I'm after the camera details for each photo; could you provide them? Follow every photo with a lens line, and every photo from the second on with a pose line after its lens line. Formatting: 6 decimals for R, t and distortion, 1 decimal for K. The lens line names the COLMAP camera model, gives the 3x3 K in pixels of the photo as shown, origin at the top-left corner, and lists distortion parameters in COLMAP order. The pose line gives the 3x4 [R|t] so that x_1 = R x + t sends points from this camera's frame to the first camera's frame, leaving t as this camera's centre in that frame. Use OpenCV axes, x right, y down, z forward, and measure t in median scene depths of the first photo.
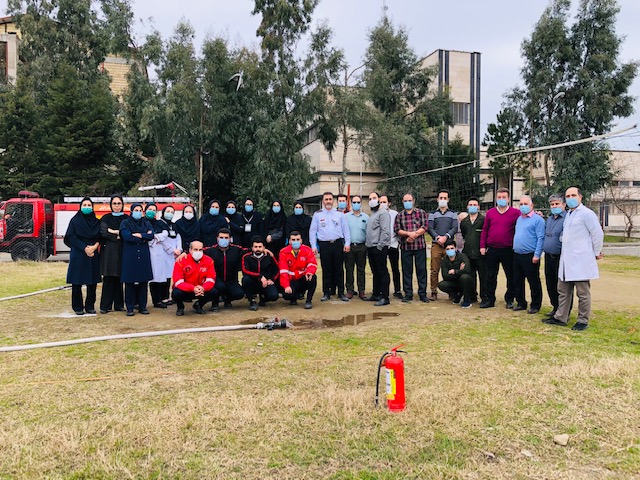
lens RADIAL K [[529.9, 0, 322.3], [0, 529.9, 229.5], [0, 0, 1]] dist [0.039572, -0.000413]
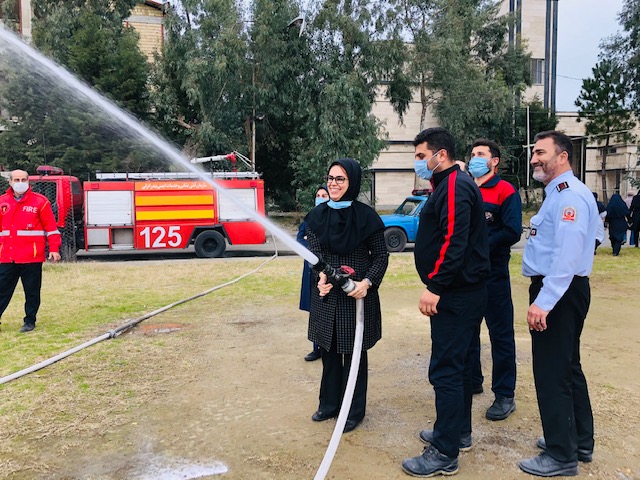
lens RADIAL K [[529.9, 0, 322.3], [0, 529.9, 229.5], [0, 0, 1]] dist [0.039572, -0.000413]
pose [[0.999373, -0.010172, -0.033907, -0.093259], [0.011733, 0.998865, 0.046167, -0.007955], [0.033399, -0.046536, 0.998358, 0.170659]]
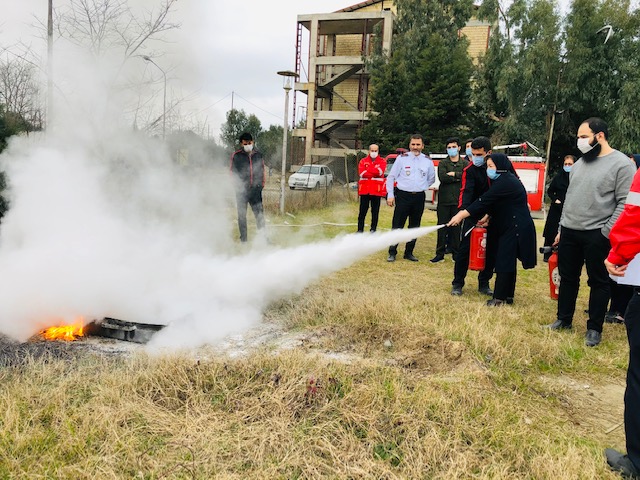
lens RADIAL K [[529.9, 0, 322.3], [0, 529.9, 229.5], [0, 0, 1]] dist [0.039572, -0.000413]
pose [[0.824860, 0.108867, -0.554756, -0.008581], [-0.066402, 0.993148, 0.096167, 0.005336], [0.561424, -0.042487, 0.826437, -0.068091]]
